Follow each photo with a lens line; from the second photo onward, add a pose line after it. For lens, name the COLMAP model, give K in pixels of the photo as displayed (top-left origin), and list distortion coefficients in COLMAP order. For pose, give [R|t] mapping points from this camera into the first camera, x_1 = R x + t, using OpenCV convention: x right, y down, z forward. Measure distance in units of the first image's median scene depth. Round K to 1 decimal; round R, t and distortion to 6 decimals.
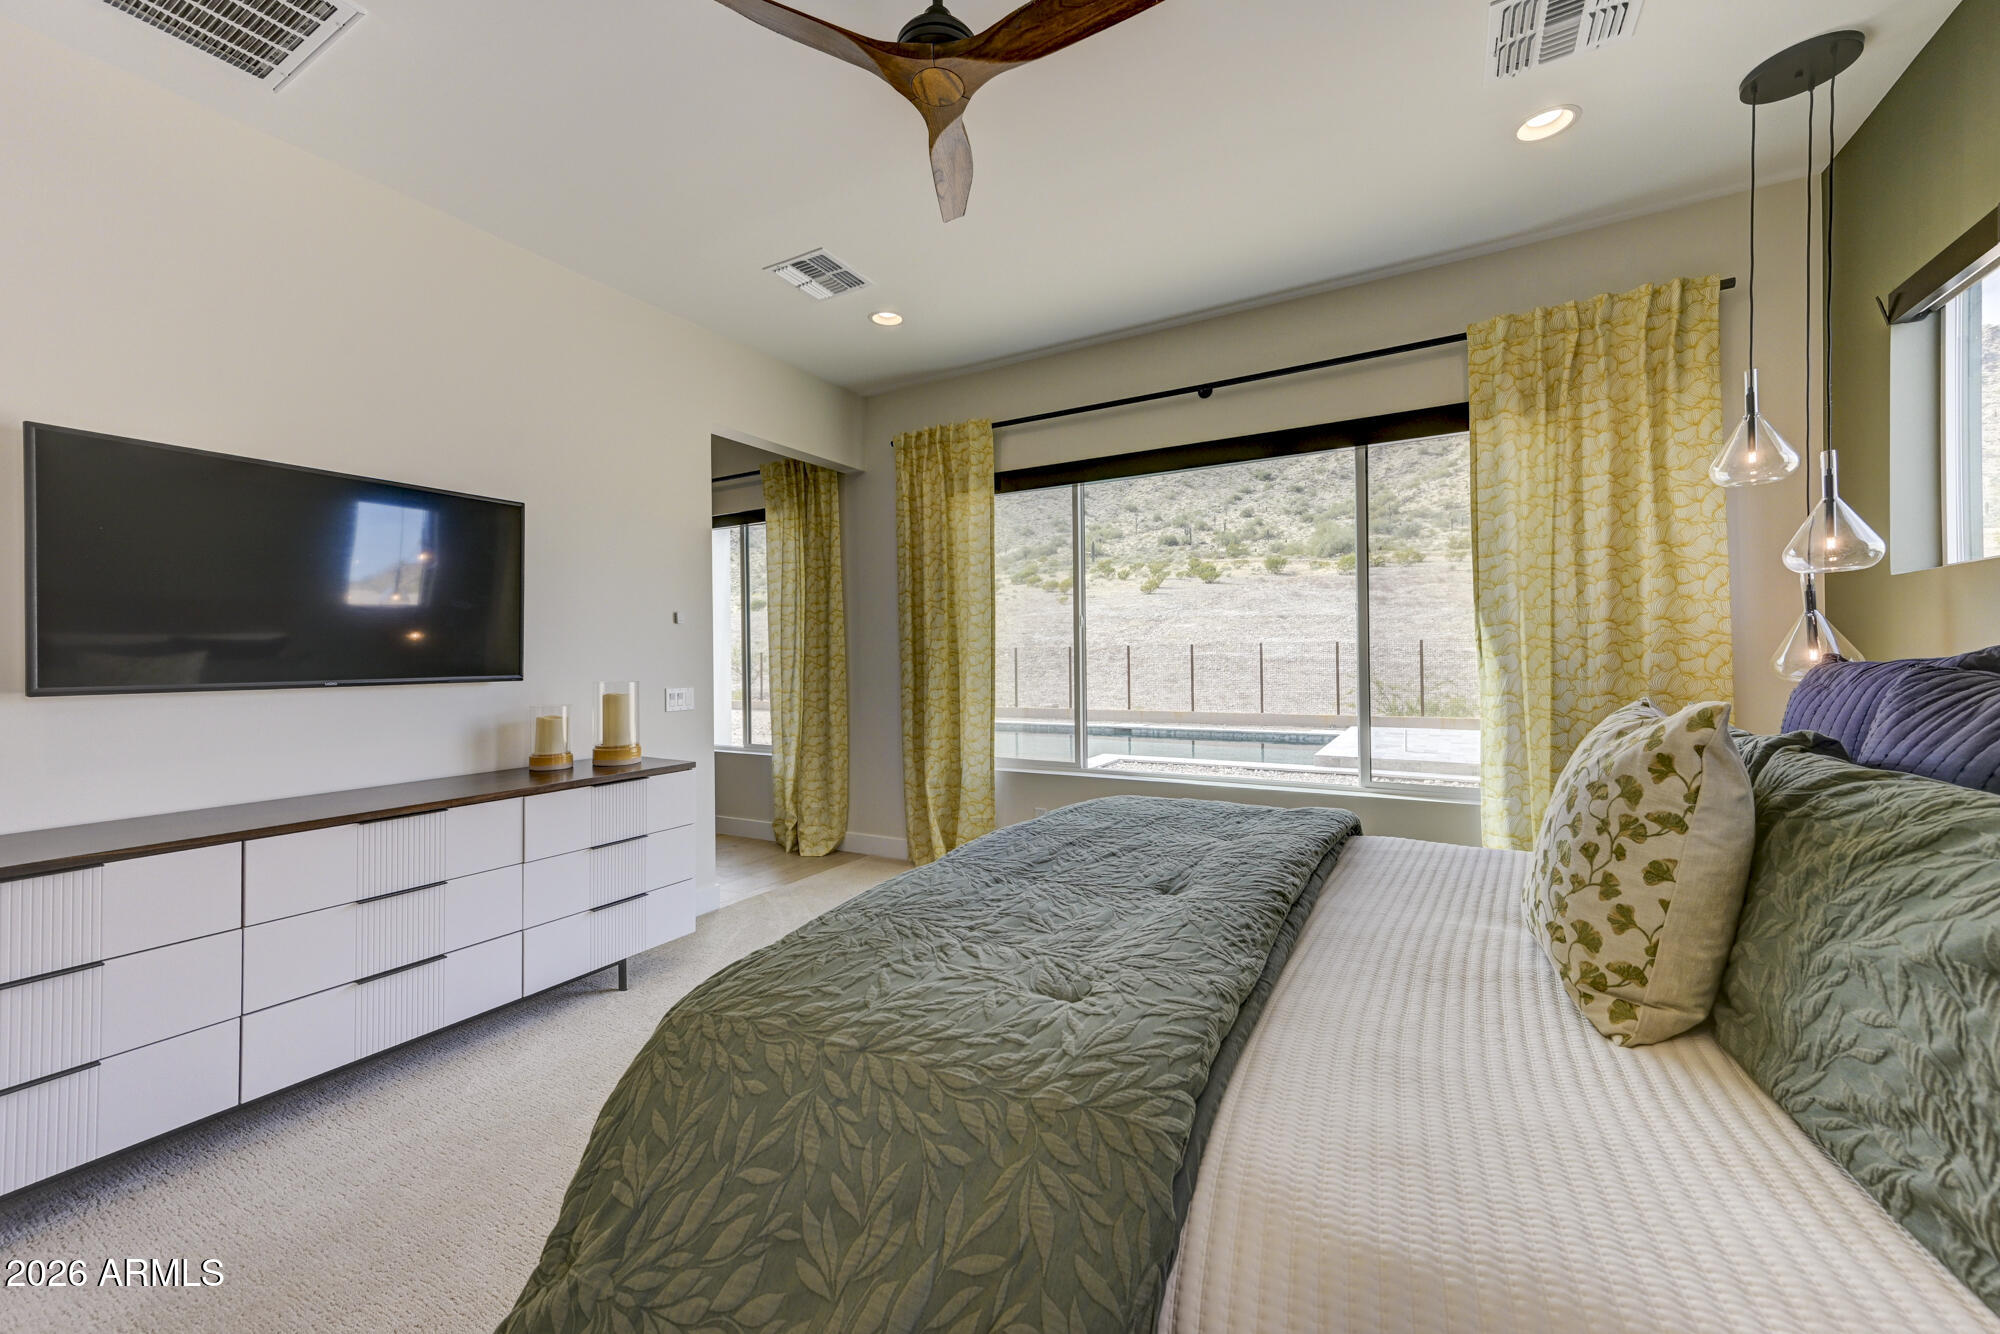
lens RADIAL K [[780.7, 0, 992.3], [0, 780.7, 647.5], [0, 0, 1]] dist [0.020903, 0.000369]
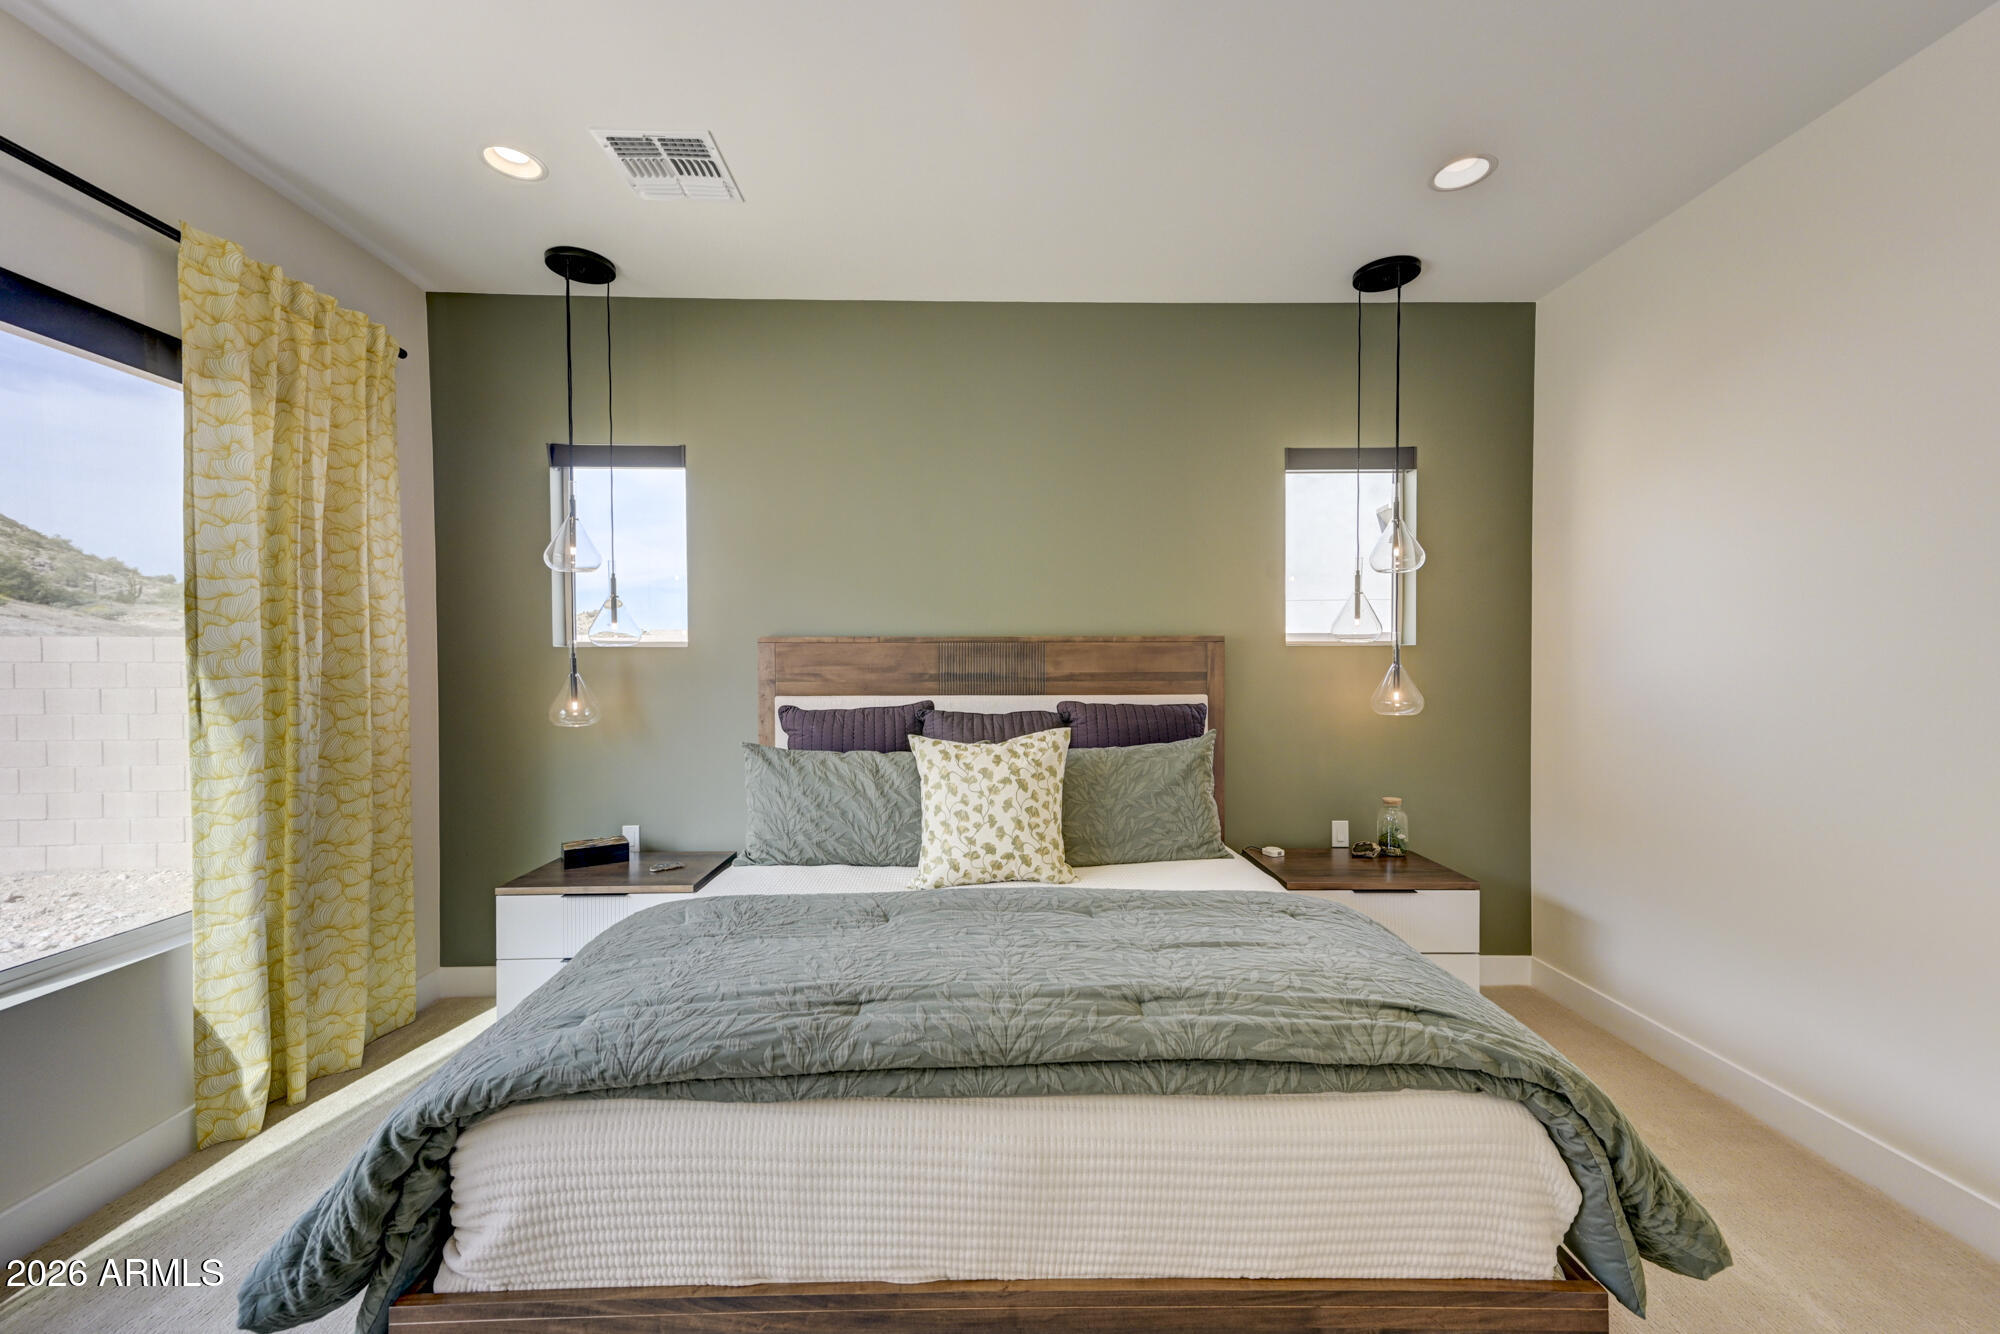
lens RADIAL K [[774.4, 0, 1002.9], [0, 774.4, 670.3], [0, 0, 1]] dist [0.021108, 0.000002]
pose [[-0.531736, 0.003675, 0.846902, -0.323005], [-0.000705, 0.999988, -0.004782, -0.031467], [-0.846910, -0.003140, -0.531727, 0.771101]]
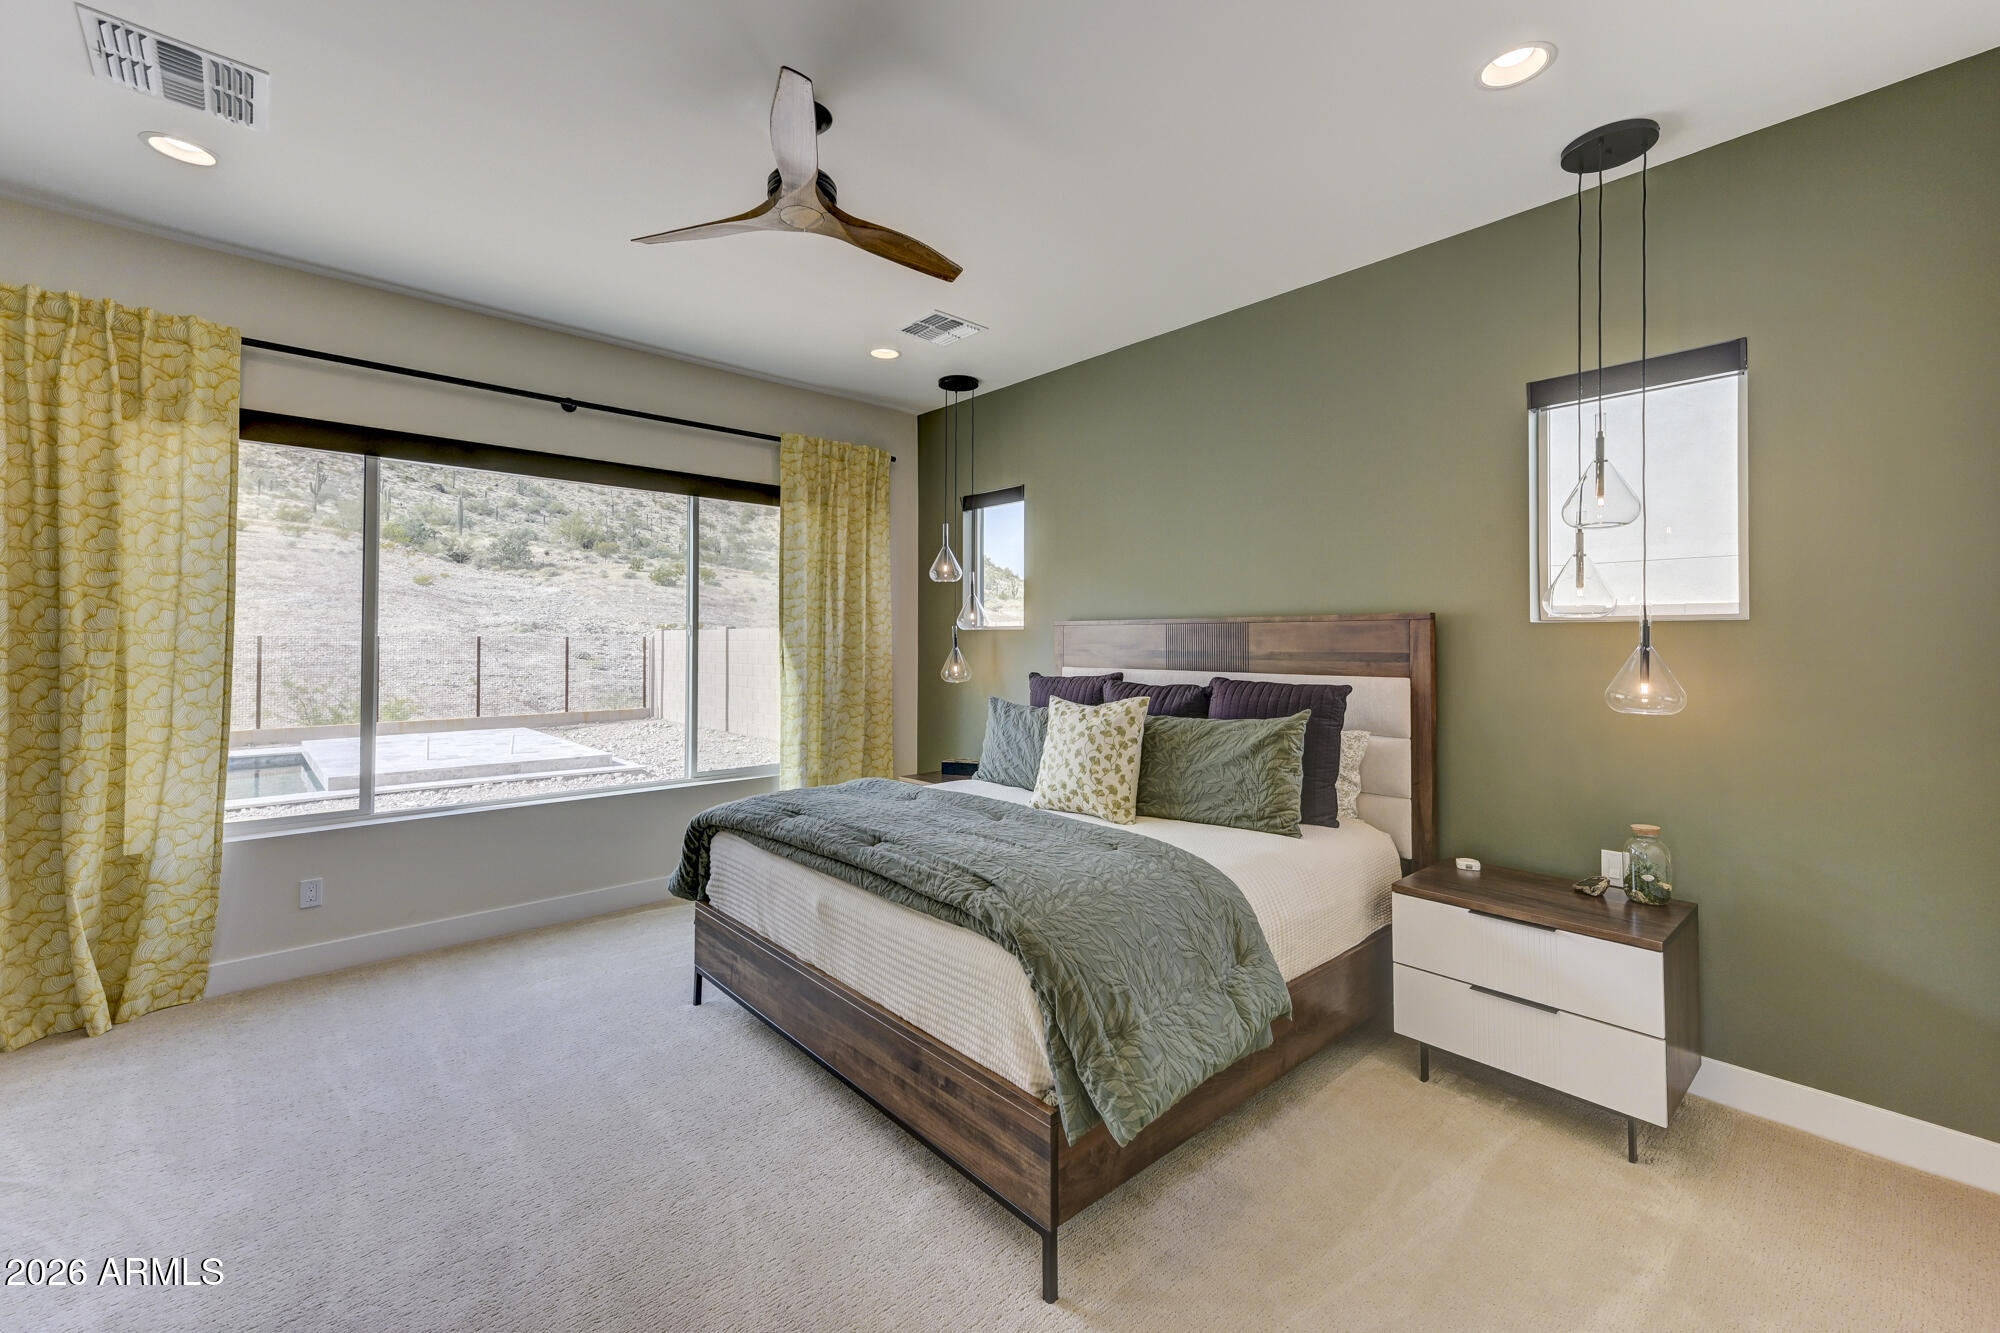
lens RADIAL K [[833.2, 0, 996.3], [0, 833.2, 625.1], [0, 0, 1]] dist [0.011434, 0.000116]
pose [[0.297067, 0.031502, 0.954337, -0.685121], [-0.016502, 0.999476, -0.027856, -0.031826], [-0.954714, -0.007473, 0.297431, 0.192949]]
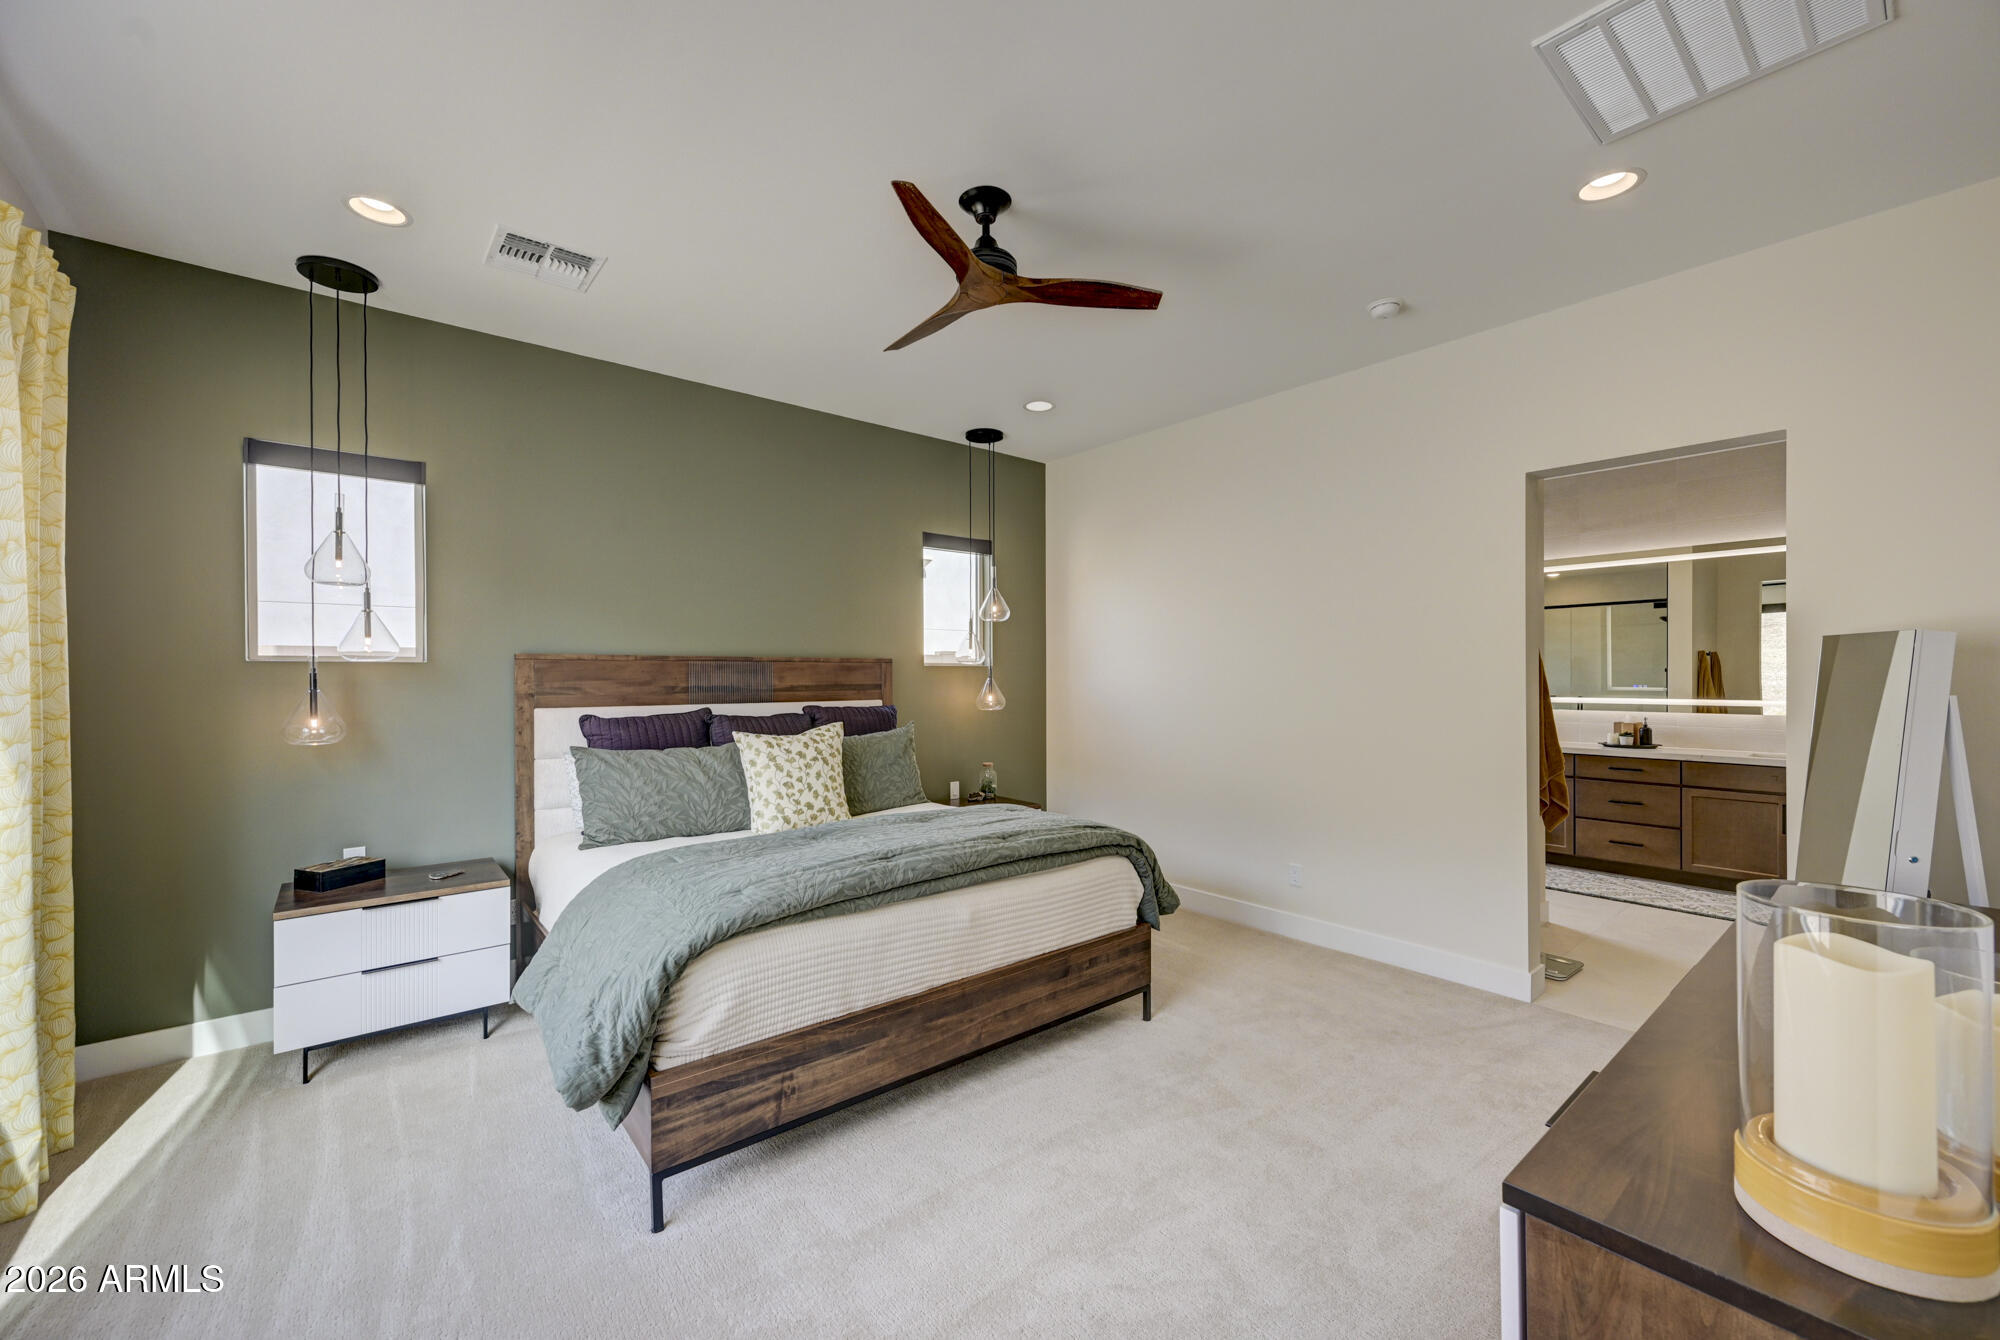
lens RADIAL K [[788.2, 0, 1006.4], [0, 788.2, 674.4], [0, 0, 1]] dist [0.000405, 0.000310]
pose [[-0.944630, 0.014717, 0.327807, -0.305190], [0.010266, 0.999830, -0.015305, -0.027094], [-0.327977, -0.011092, -0.944621, 1.298761]]
